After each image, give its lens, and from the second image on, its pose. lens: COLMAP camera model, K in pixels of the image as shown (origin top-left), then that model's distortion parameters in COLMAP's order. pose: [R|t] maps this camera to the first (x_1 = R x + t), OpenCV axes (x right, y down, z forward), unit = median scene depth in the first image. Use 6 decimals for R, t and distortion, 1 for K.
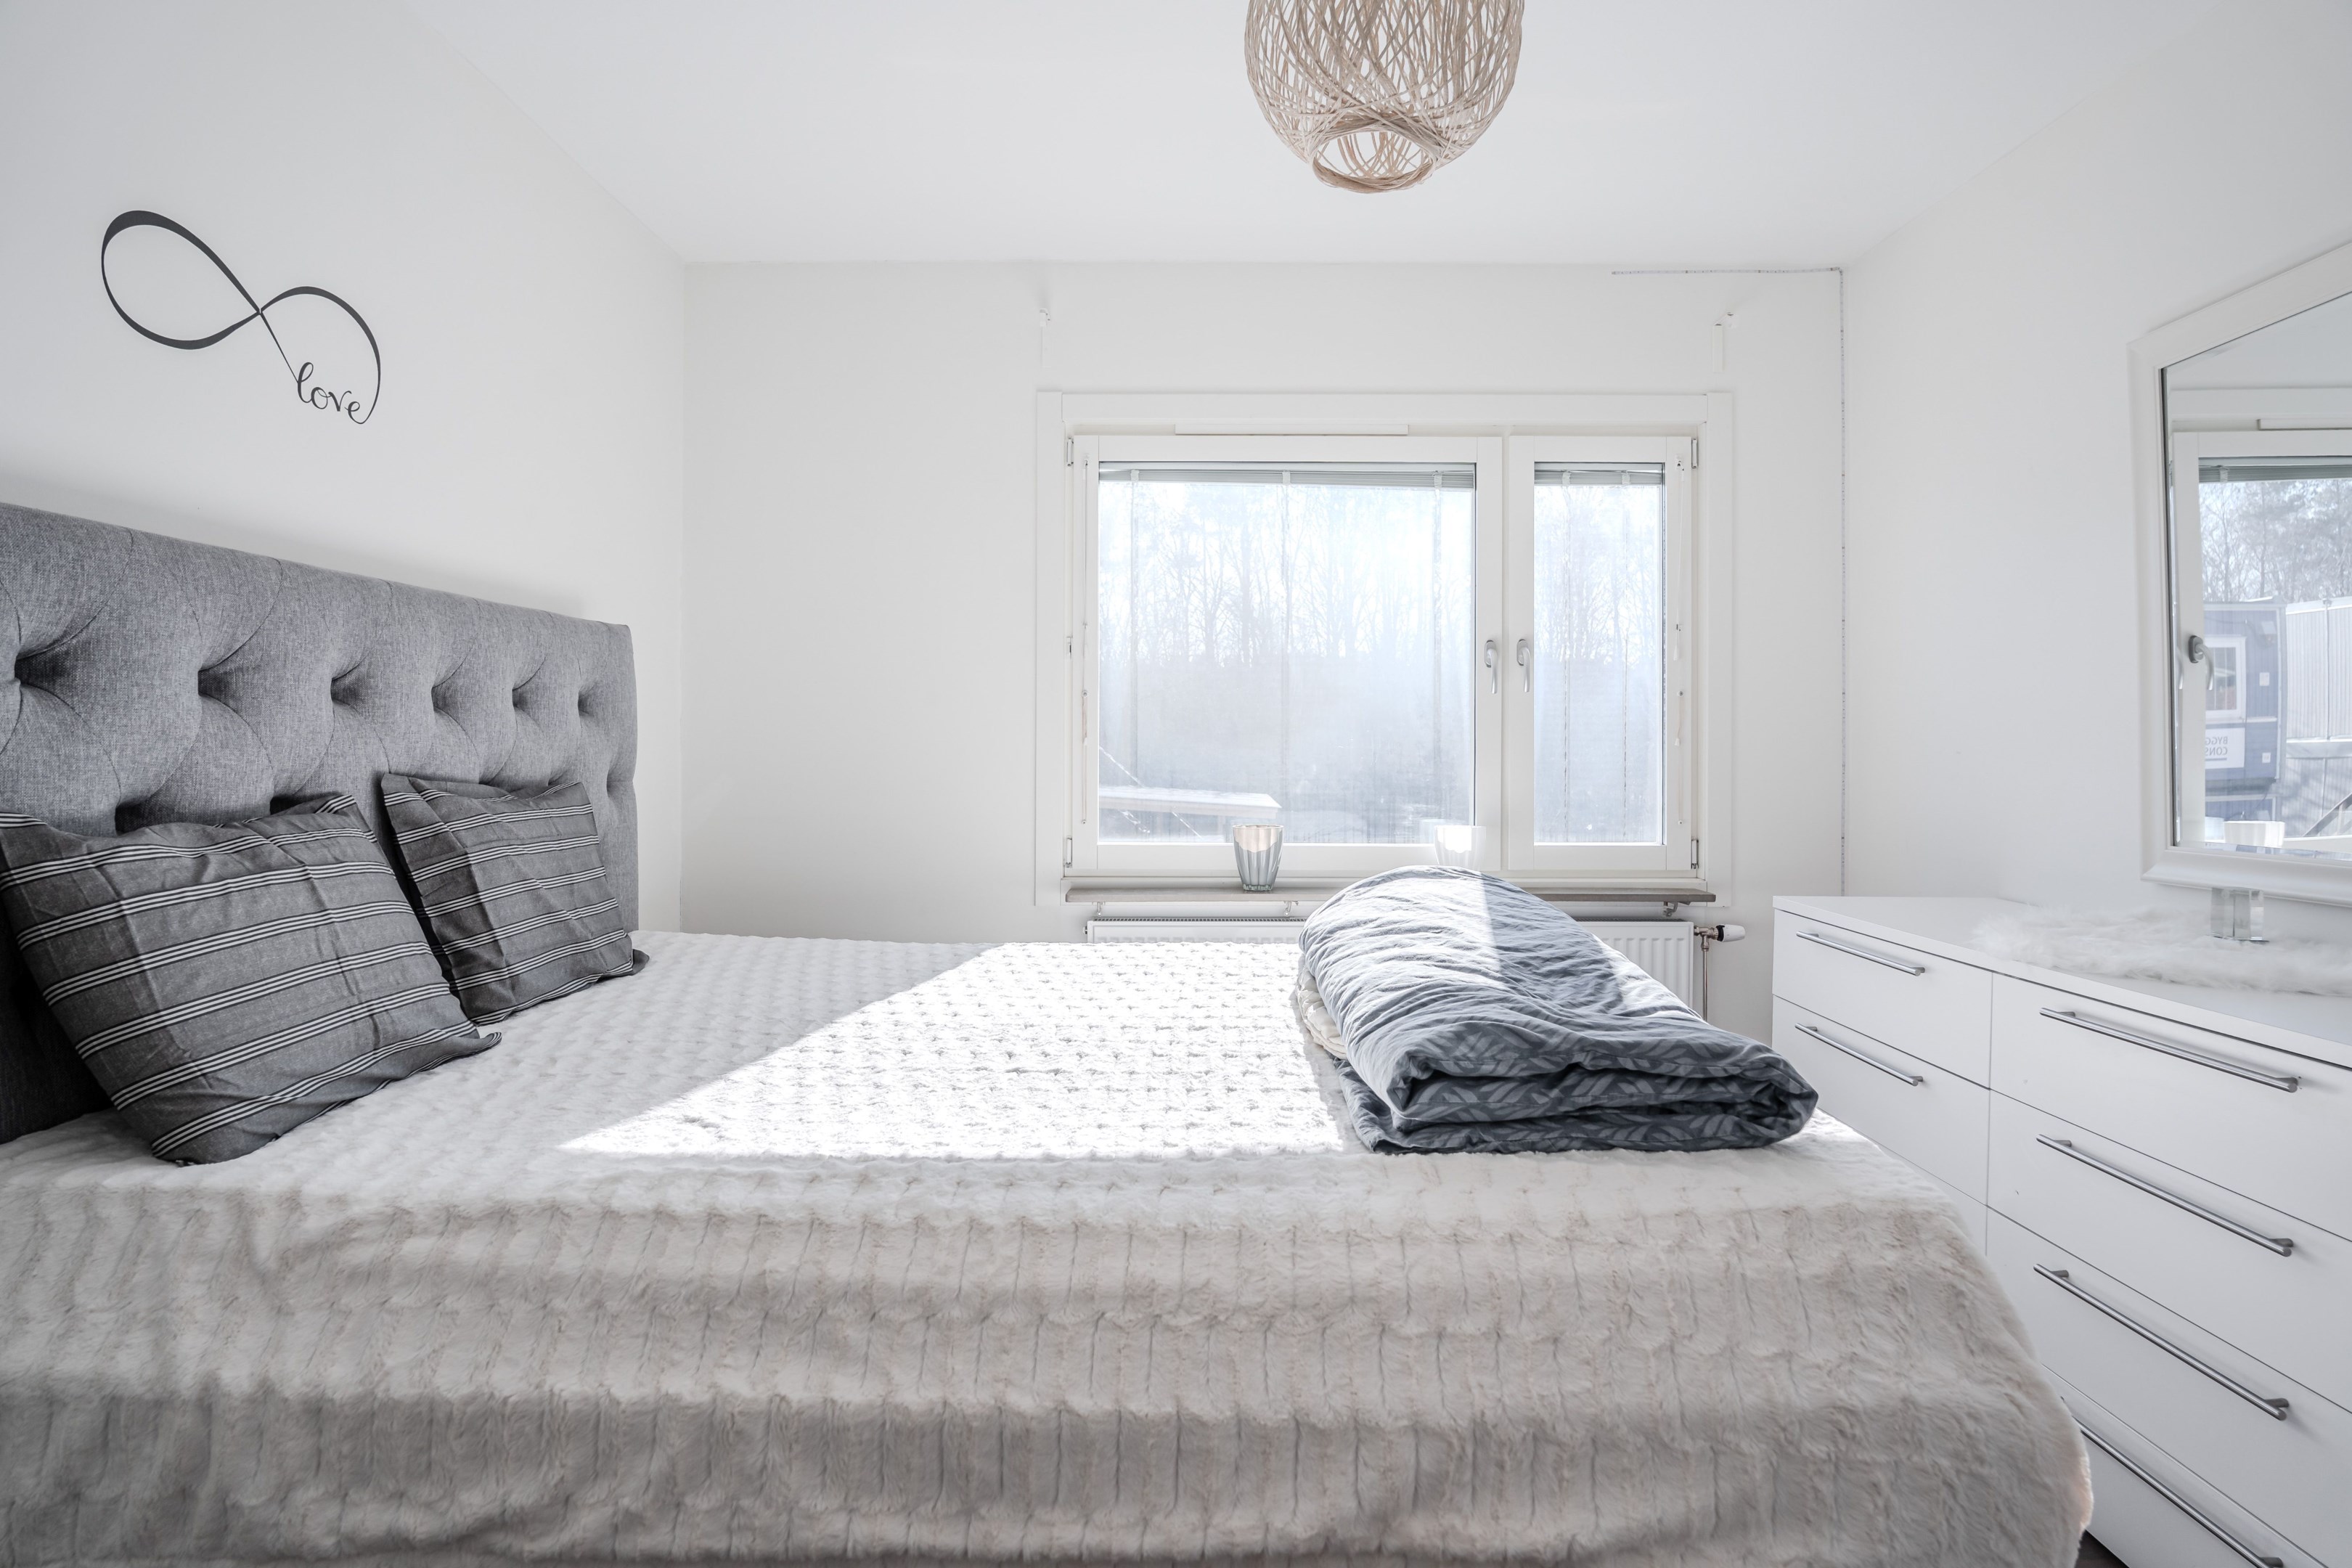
lens RADIAL K [[1309.1, 0, 1178.4], [0, 1309.1, 718.3], [0, 0, 1]] dist [-0.019727, 0.001604]
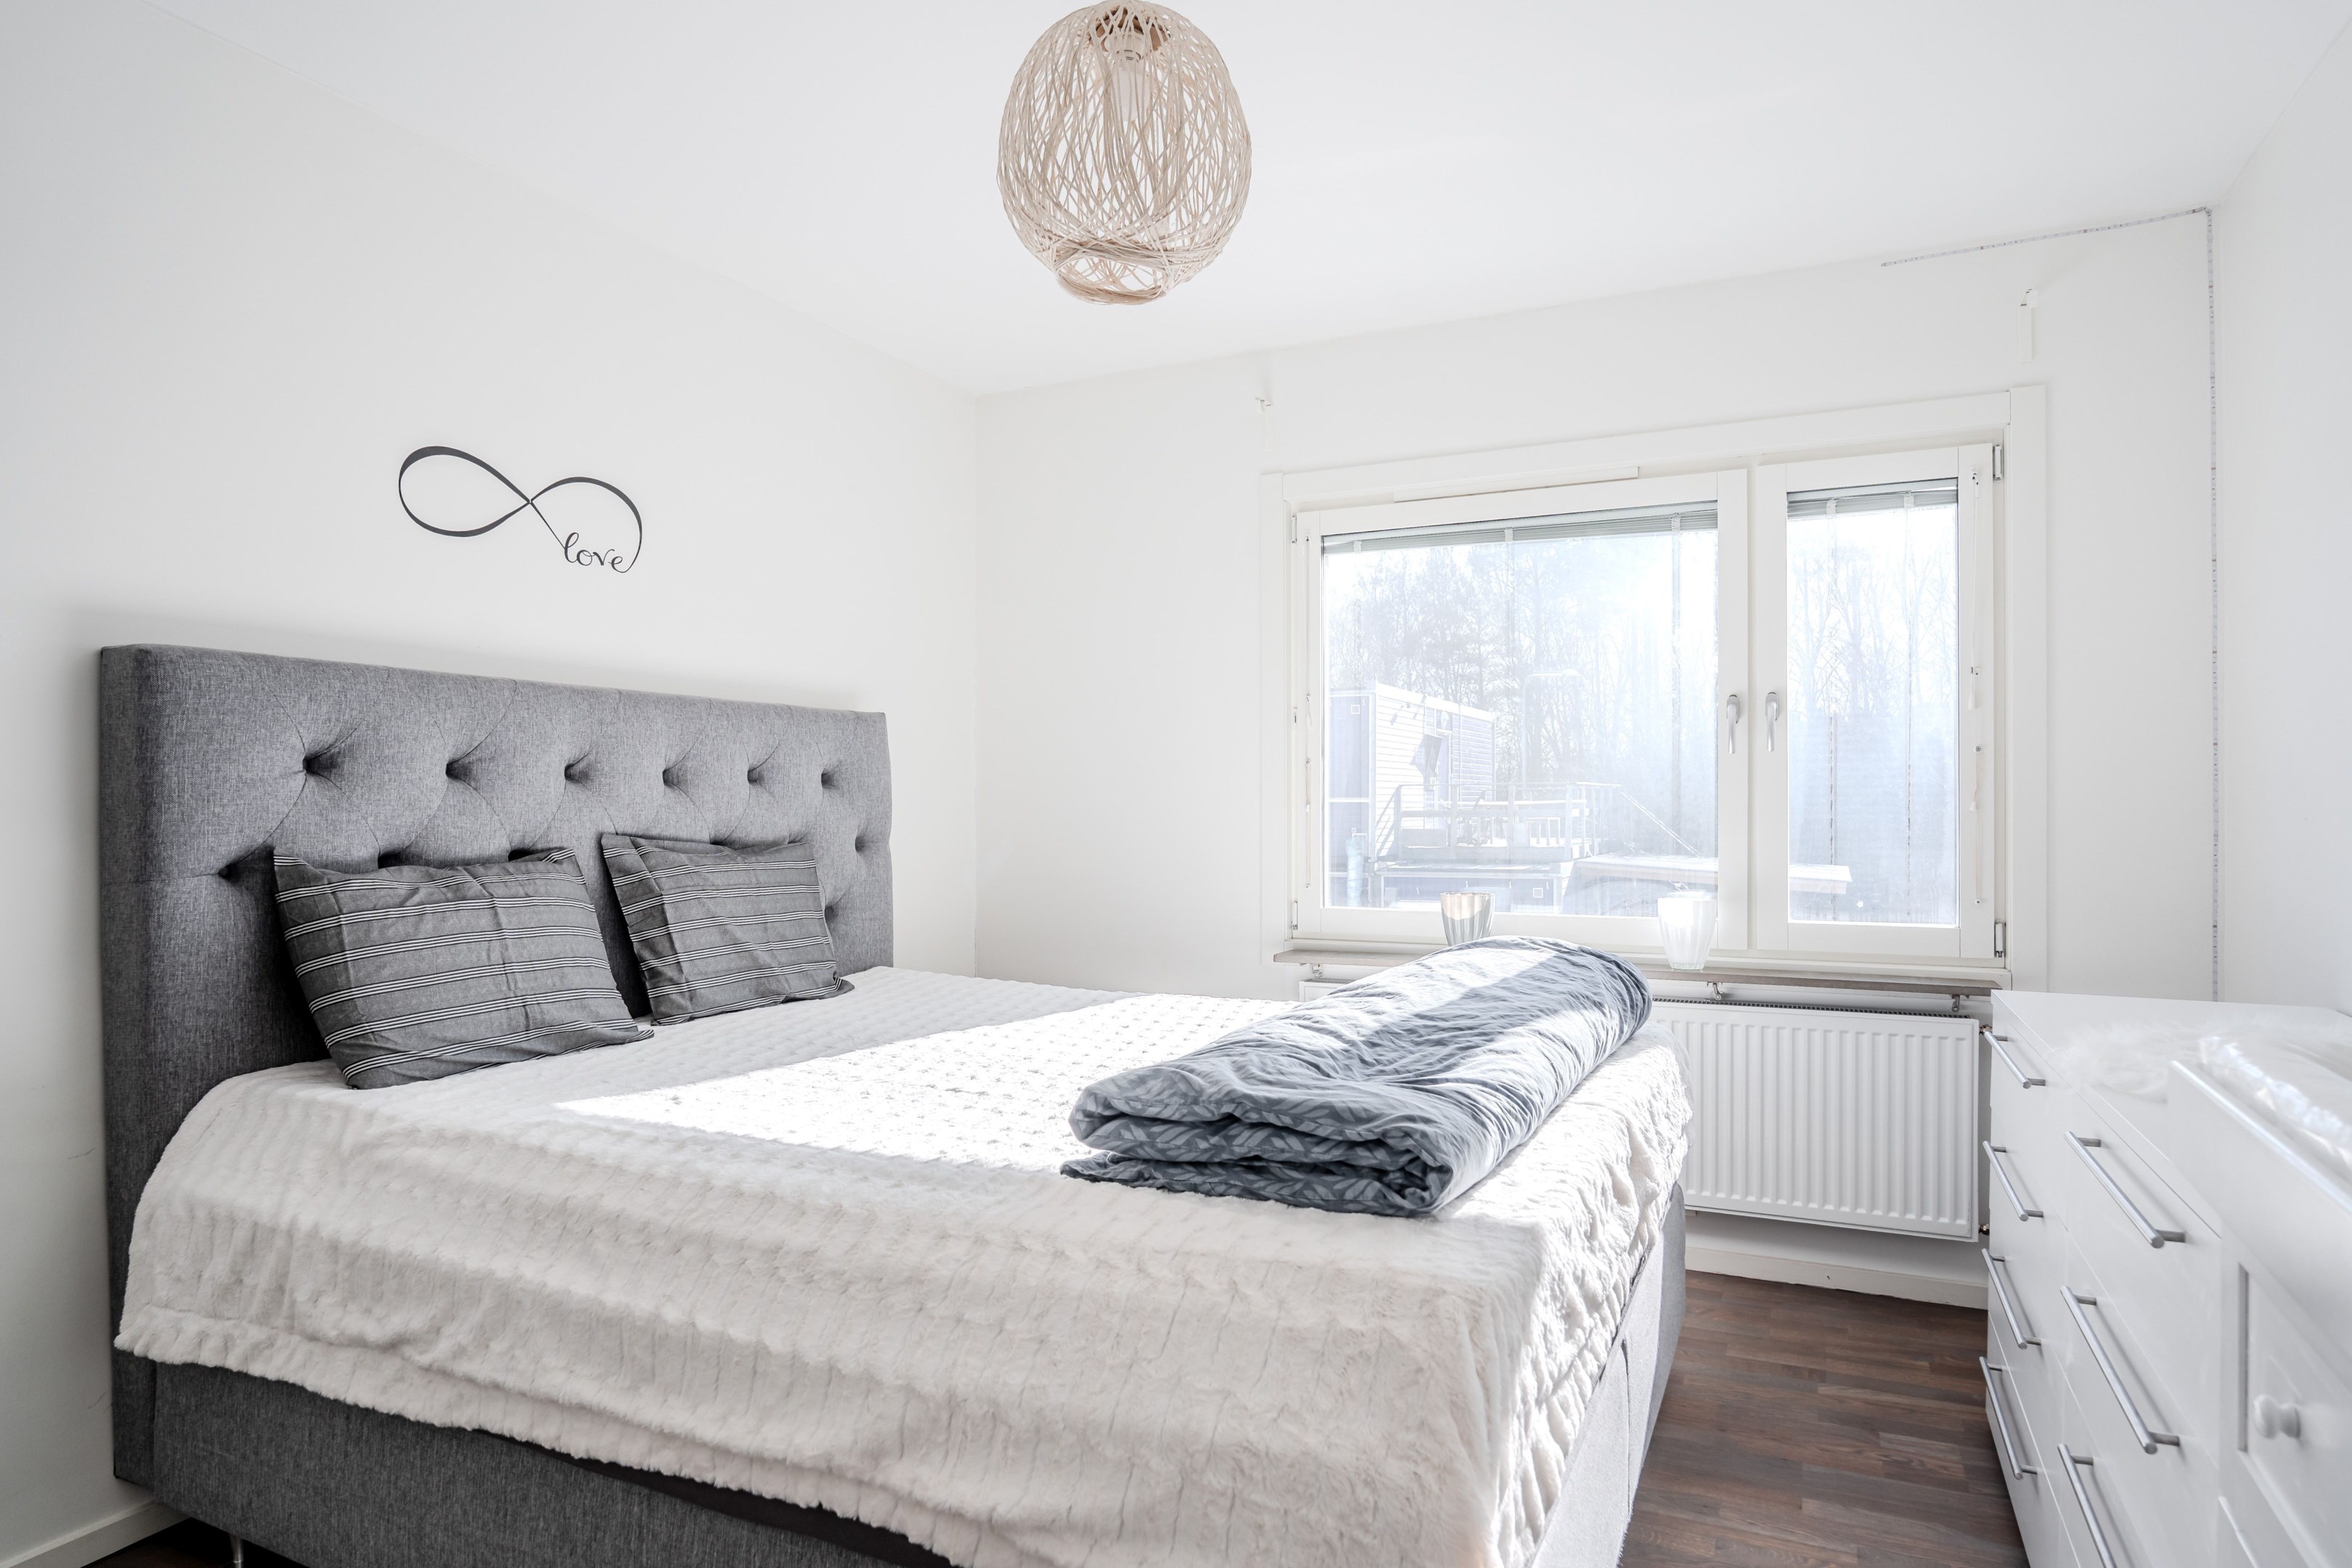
lens RADIAL K [[1332.3, 0, 1176.0], [0, 1332.3, 784.0], [0, 0, 1]] dist [-0.020422, 0.002342]
pose [[0.903566, -0.010667, -0.428316, 0.711602], [0.010561, 0.999941, -0.002623, 0.000920], [0.428318, -0.002154, 0.903625, 0.012053]]
